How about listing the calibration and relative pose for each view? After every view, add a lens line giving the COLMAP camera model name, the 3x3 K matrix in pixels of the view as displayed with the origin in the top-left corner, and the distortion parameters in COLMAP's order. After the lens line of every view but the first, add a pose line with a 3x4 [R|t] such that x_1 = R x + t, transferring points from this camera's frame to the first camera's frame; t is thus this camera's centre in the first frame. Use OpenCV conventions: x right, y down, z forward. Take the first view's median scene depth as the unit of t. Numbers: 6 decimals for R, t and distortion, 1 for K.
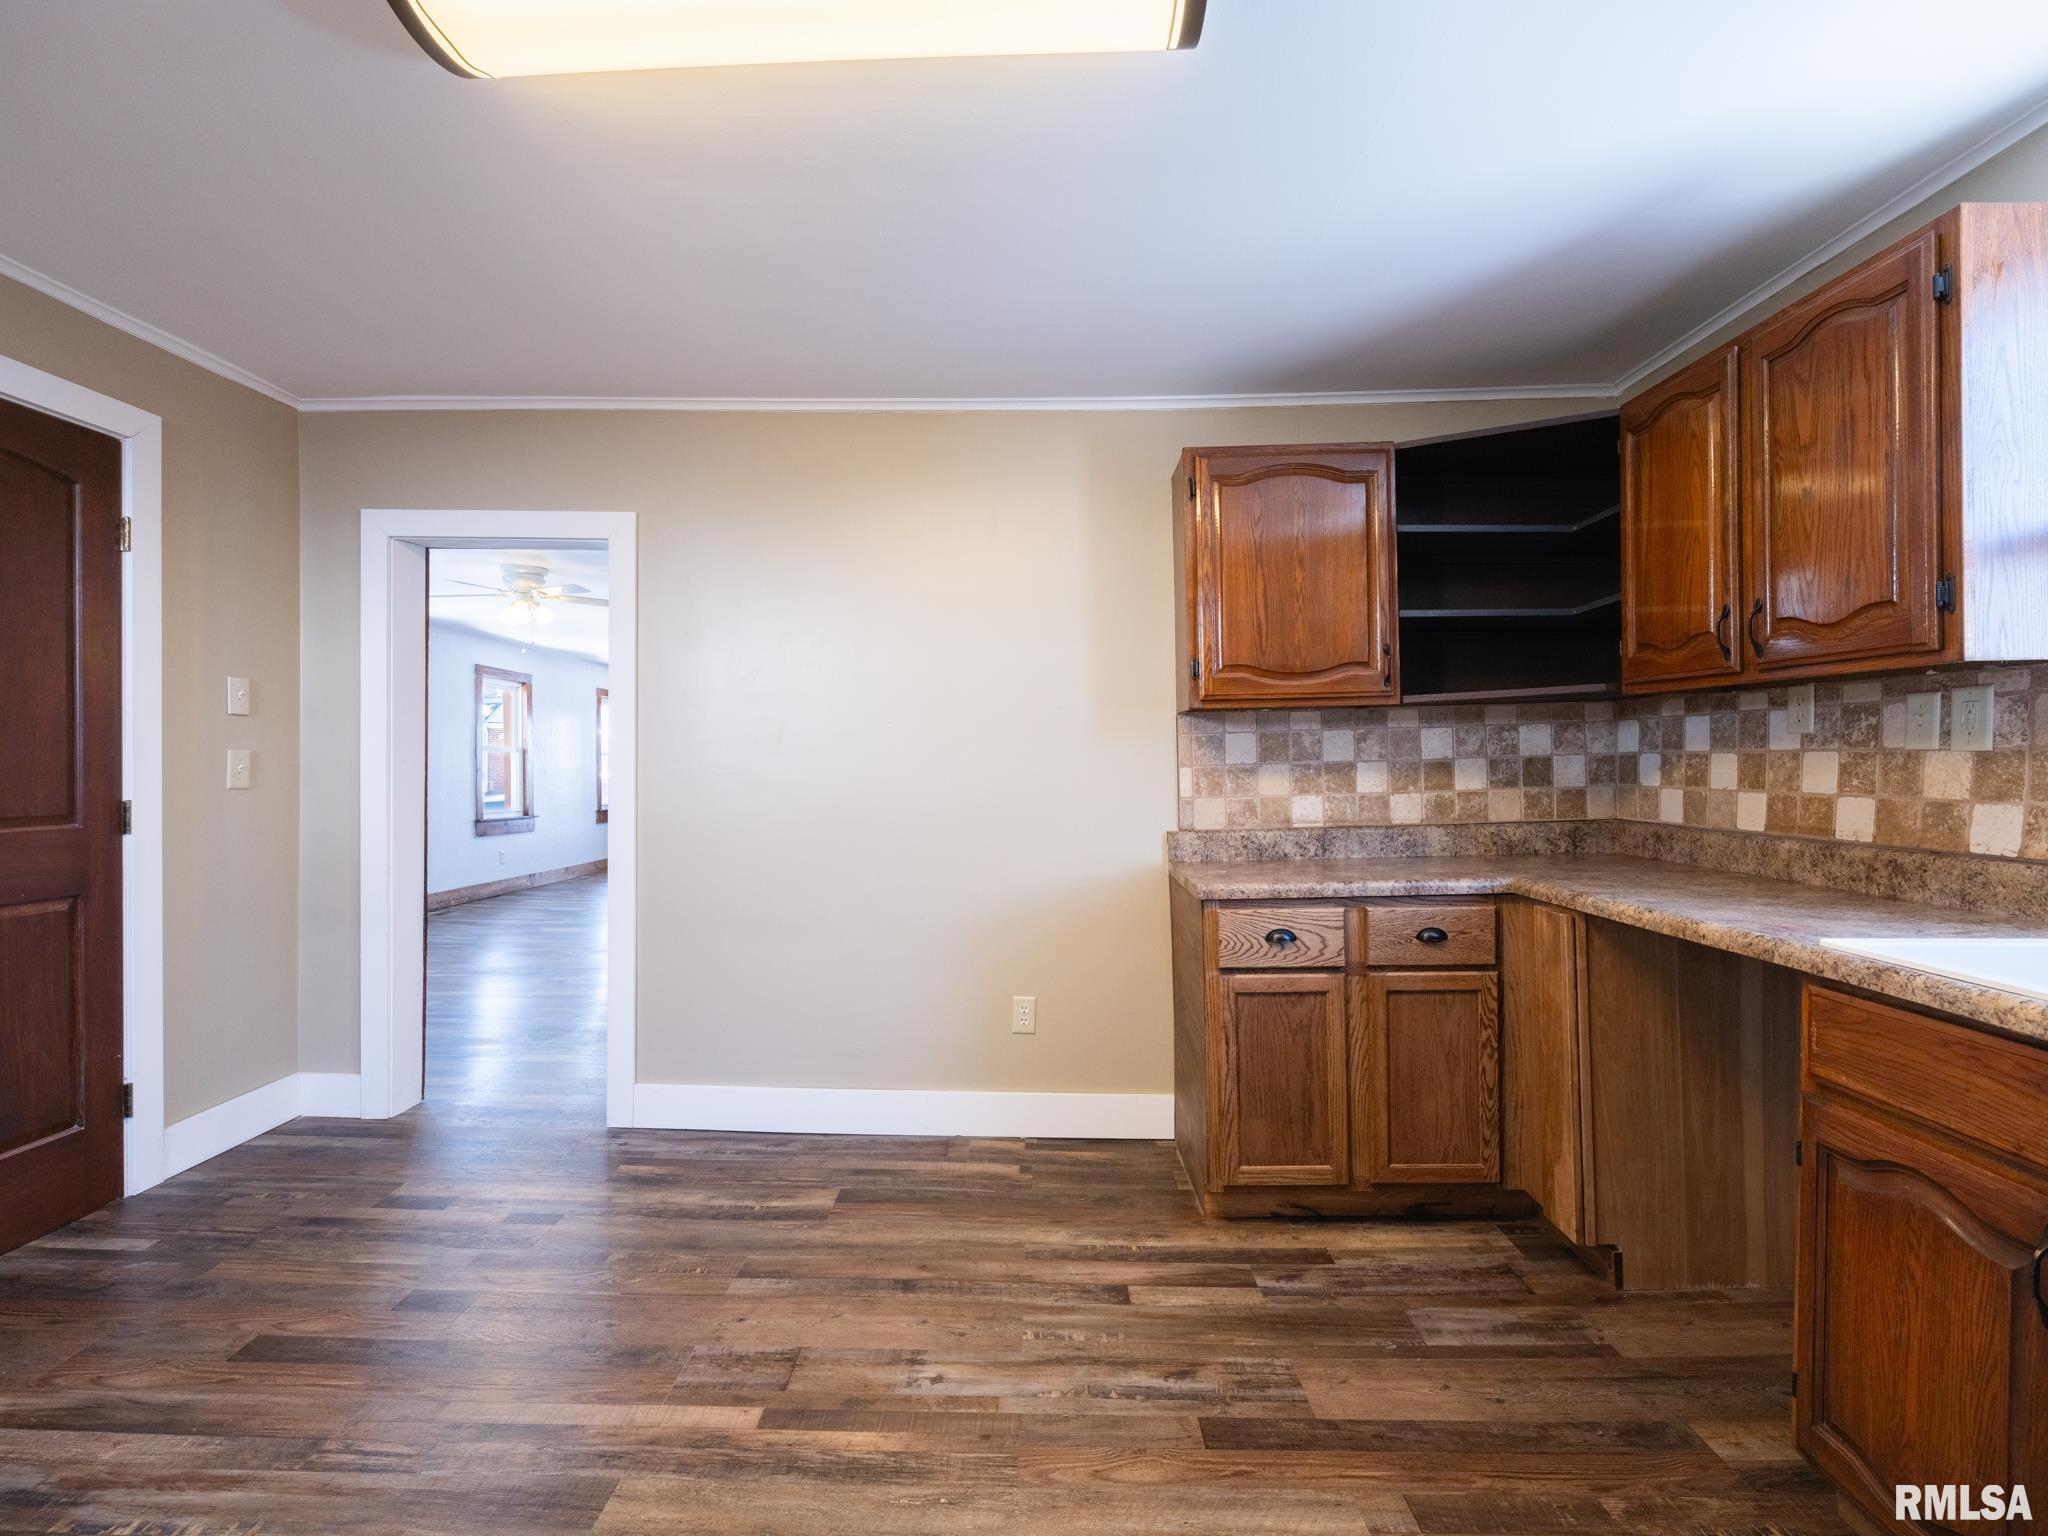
lens RADIAL K [[955.9, 0, 1017.8], [0, 955.9, 762.4], [0, 0, 1]] dist [-0.001900, 0.001535]
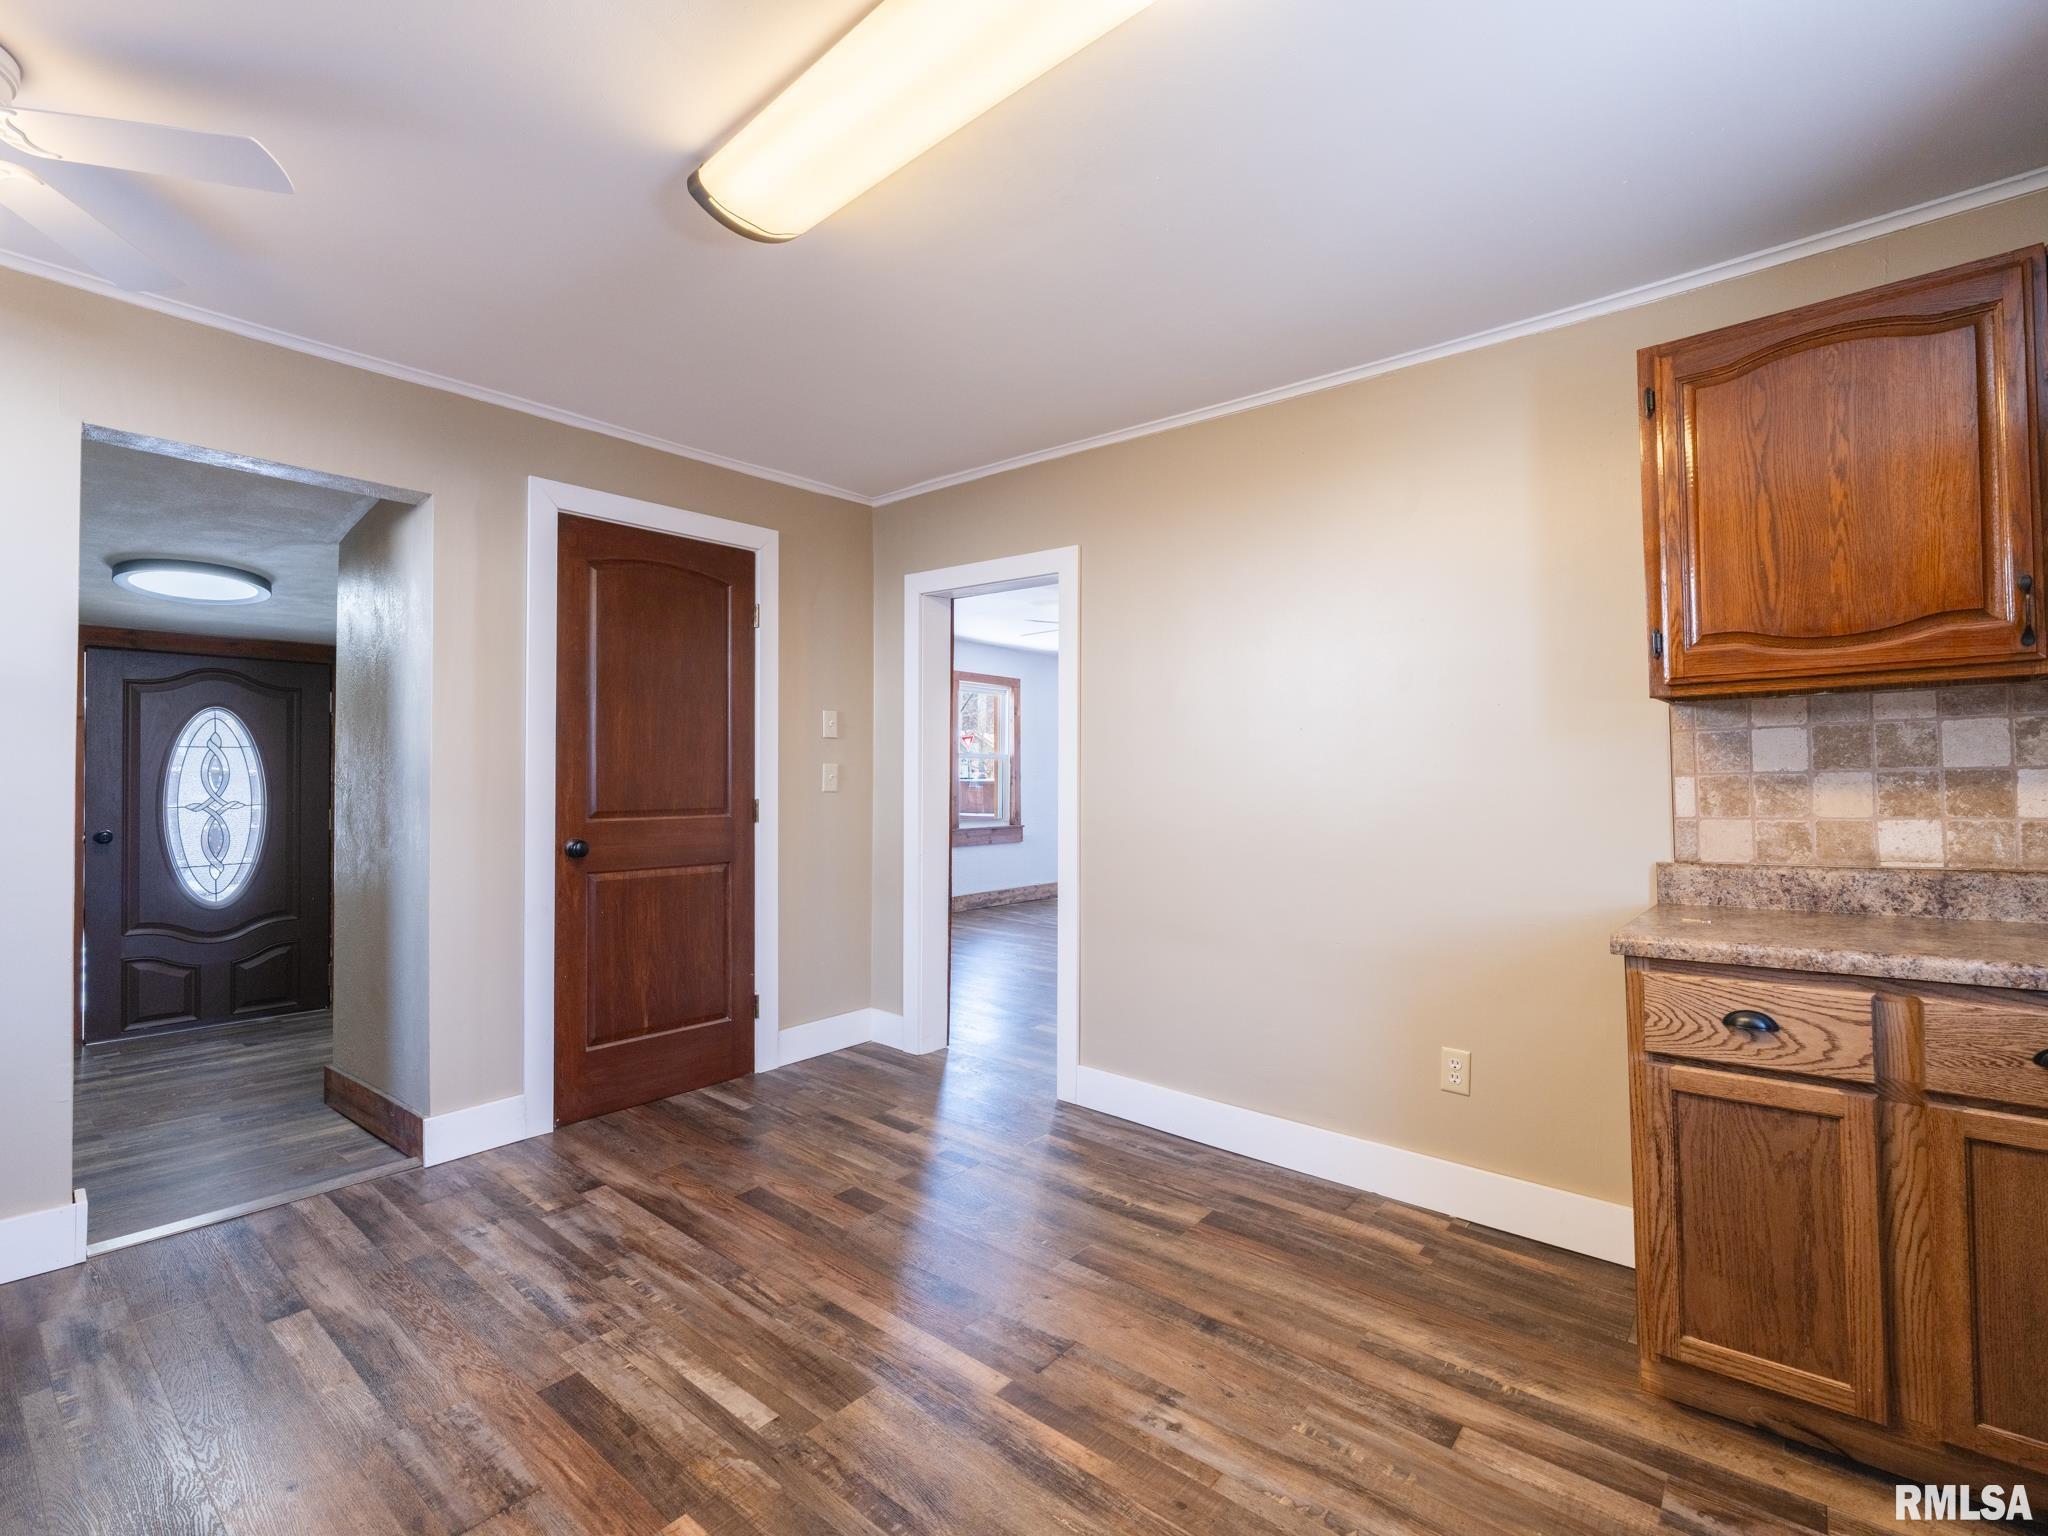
lens RADIAL K [[955.9, 0, 1017.8], [0, 955.9, 762.4], [0, 0, 1]] dist [-0.001900, 0.001535]
pose [[0.774857, -0.008858, -0.632075, 0.294910], [0.002982, 0.999942, -0.010358, 0.000300], [0.632130, 0.006141, 0.774838, 0.125689]]
